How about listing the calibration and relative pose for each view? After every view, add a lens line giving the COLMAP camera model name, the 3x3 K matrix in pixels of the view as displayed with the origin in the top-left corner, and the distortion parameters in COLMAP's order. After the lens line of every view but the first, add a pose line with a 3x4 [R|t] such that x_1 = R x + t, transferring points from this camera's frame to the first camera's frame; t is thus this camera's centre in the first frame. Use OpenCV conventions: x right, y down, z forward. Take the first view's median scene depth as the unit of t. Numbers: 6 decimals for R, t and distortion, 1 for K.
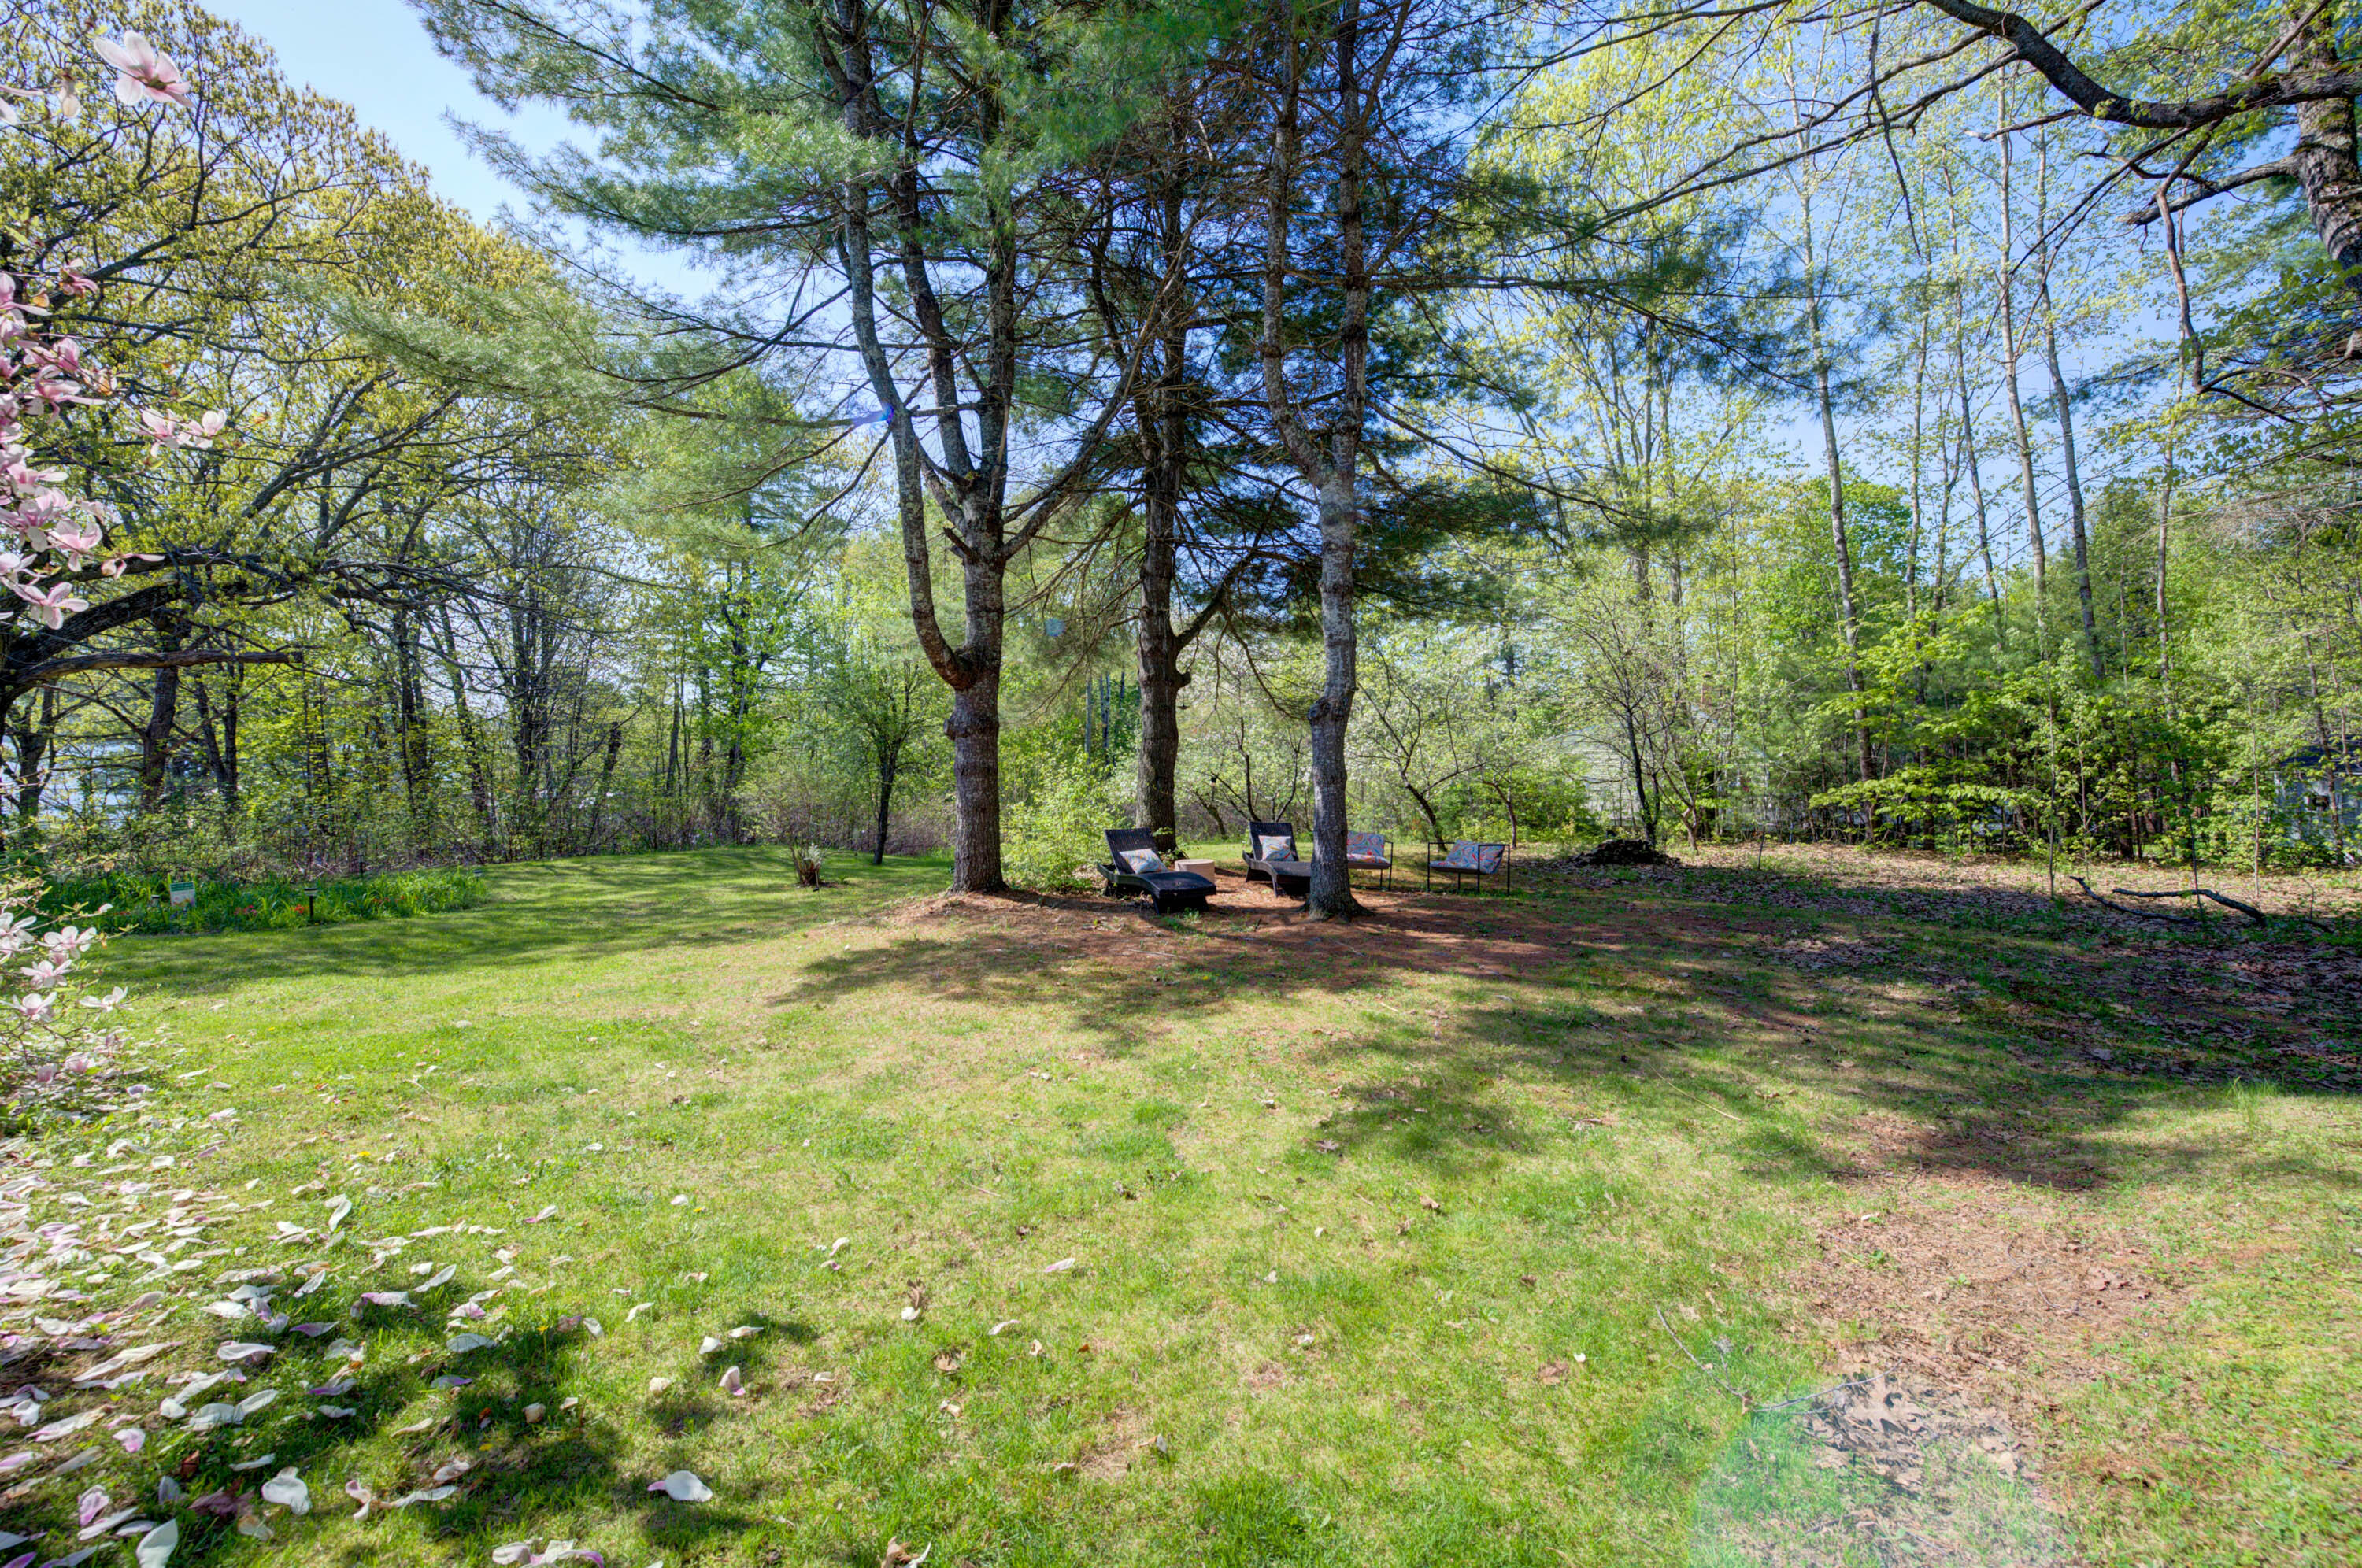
lens RADIAL K [[939.9, 0, 1181.0], [0, 939.9, 784.0], [0, 0, 1]] dist [0.001060, 0.000061]
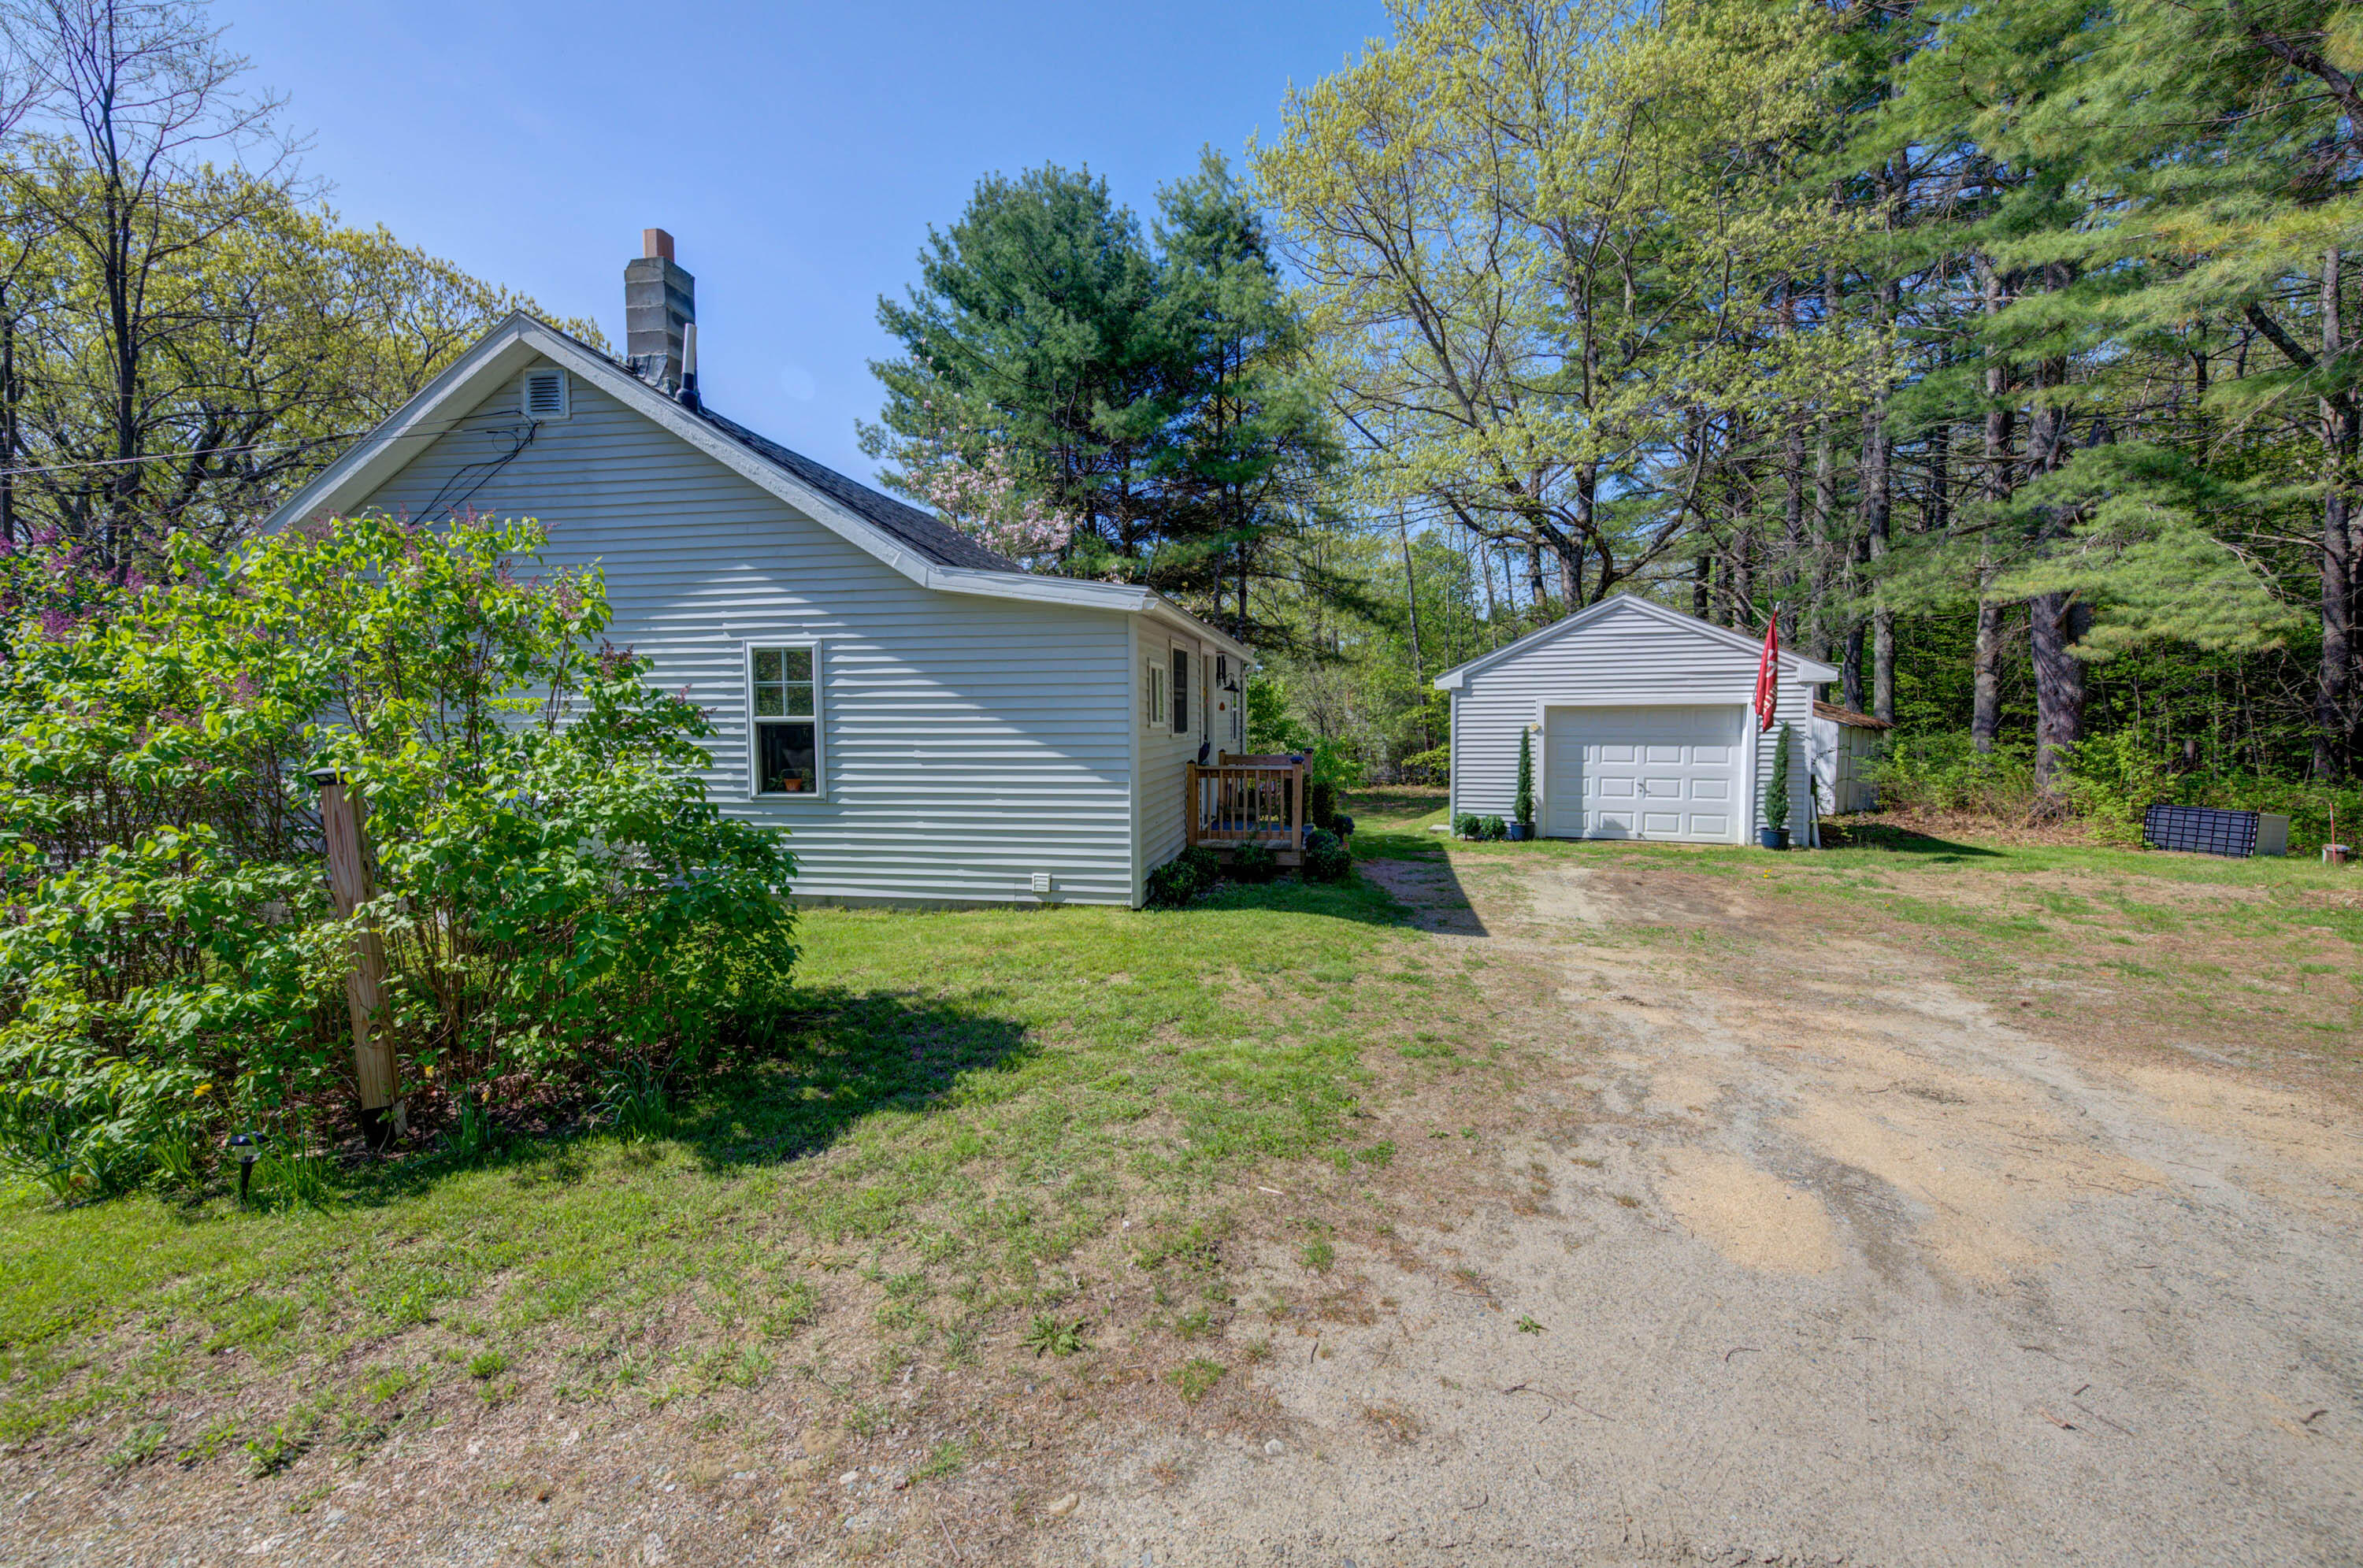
lens RADIAL K [[935.9, 0, 1180.2], [0, 935.9, 789.1], [0, 0, 1]] dist [-0.000482, -0.000345]
pose [[0.943956, -0.032808, 0.328437, -0.696137], [0.024131, 0.999245, 0.030462, 0.006558], [-0.329188, -0.020829, 0.944035, -1.182037]]
